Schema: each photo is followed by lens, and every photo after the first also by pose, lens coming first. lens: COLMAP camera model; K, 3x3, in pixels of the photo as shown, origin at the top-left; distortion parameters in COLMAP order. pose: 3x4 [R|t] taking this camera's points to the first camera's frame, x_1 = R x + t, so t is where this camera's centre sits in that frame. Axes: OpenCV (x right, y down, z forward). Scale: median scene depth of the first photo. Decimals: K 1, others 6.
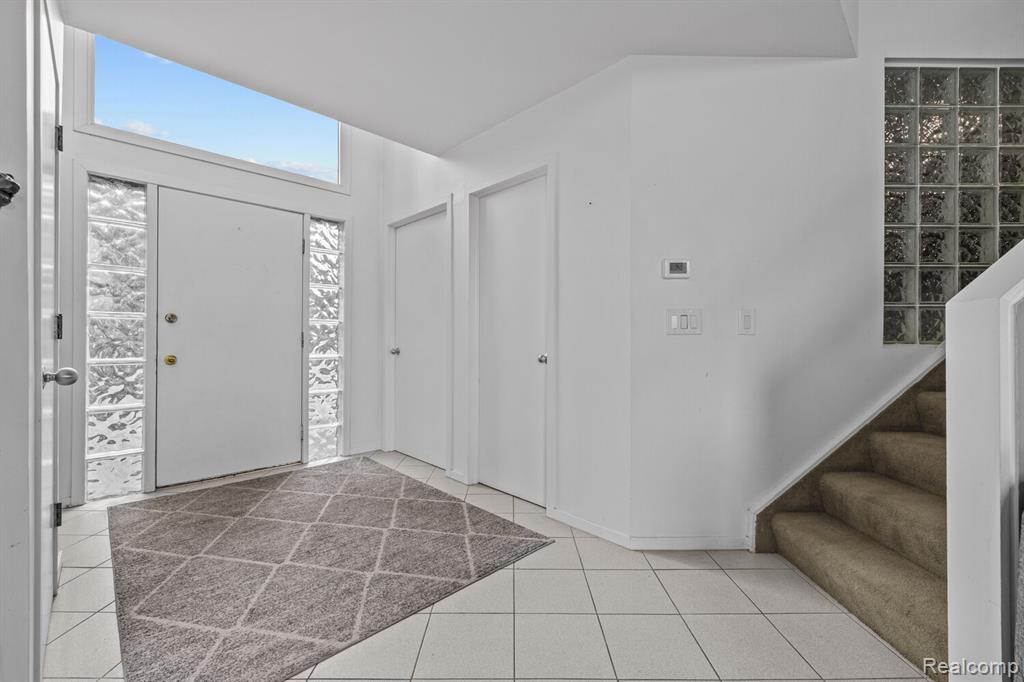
lens RADIAL K [[430.4, 0, 513.1], [0, 430.4, 337.3], [0, 0, 1]] dist [0.002159, 0.000145]
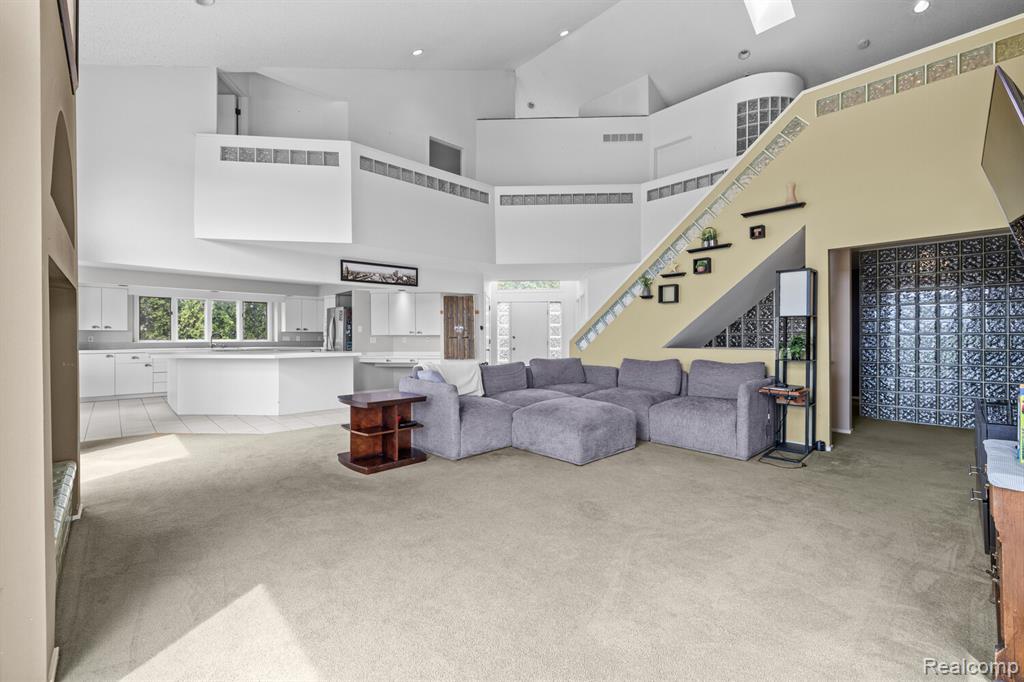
lens RADIAL K [[430.4, 0, 511.5], [0, 430.4, 337.3], [0, 0, 1]] dist [0.002159, 0.000145]
pose [[0.680043, 0.000620, -0.733172, 1.905107], [0.001438, 0.999997, 0.002179, -0.052561], [0.733171, -0.002536, 0.680040, -1.530890]]
